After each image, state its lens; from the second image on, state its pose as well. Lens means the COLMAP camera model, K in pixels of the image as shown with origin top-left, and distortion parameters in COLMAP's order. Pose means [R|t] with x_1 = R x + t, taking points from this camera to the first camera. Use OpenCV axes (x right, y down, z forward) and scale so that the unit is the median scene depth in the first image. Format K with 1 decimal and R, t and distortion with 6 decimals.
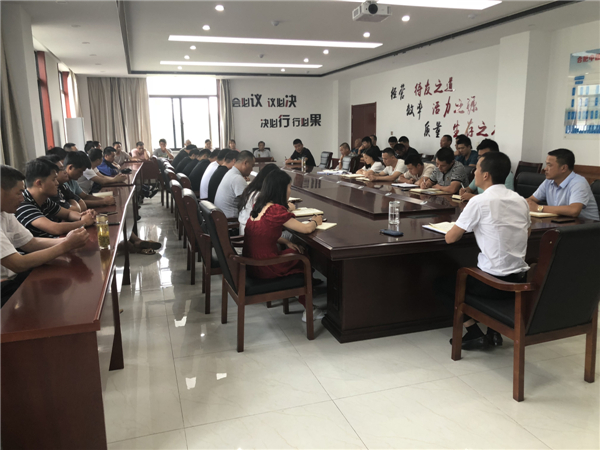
lens RADIAL K [[498.8, 0, 299.8], [0, 498.8, 225.9], [0, 0, 1]] dist [0.034903, -0.027398]
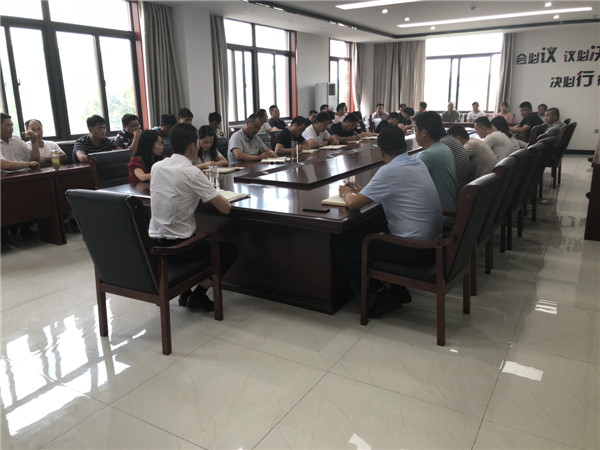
lens RADIAL K [[498.8, 0, 298.5], [0, 498.8, 214.6], [0, 0, 1]] dist [0.034903, -0.027398]
pose [[0.640260, 0.183803, -0.745844, 0.390020], [-0.140758, 0.982584, 0.121313, -0.035982], [0.755152, 0.027311, 0.654980, 0.159176]]
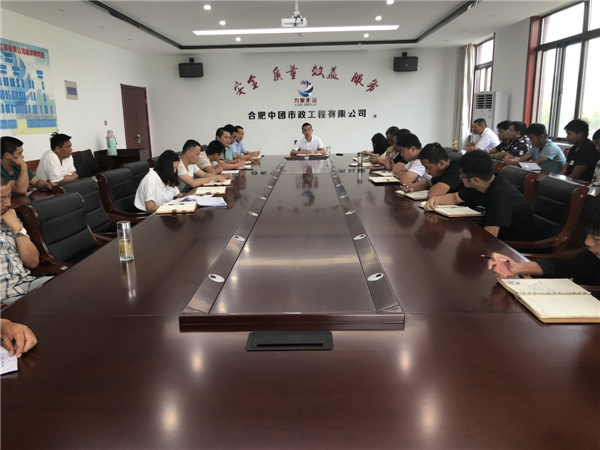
lens RADIAL K [[498.8, 0, 298.0], [0, 498.8, 233.5], [0, 0, 1]] dist [0.034903, -0.027398]
pose [[-0.940202, -0.040799, 0.338165, -0.151499], [0.103082, 0.912163, 0.396651, -0.198277], [-0.324645, 0.407791, -0.853412, 1.050392]]
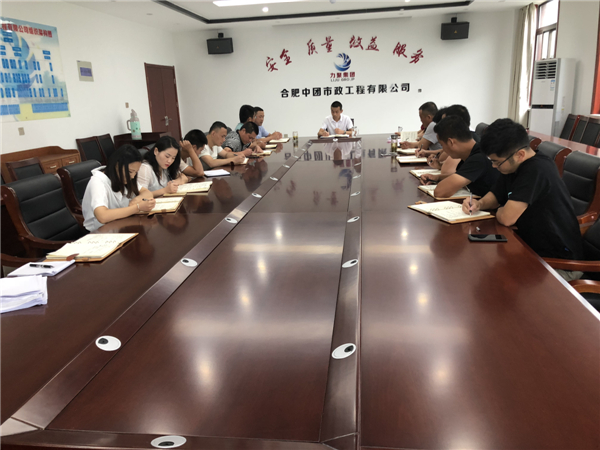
lens RADIAL K [[498.8, 0, 294.7], [0, 498.8, 229.8], [0, 0, 1]] dist [0.034903, -0.027398]
pose [[-0.897536, -0.059443, 0.436917, -0.156862], [0.143699, 0.897345, 0.417280, -0.183183], [-0.416870, 0.437308, -0.796857, 0.971877]]
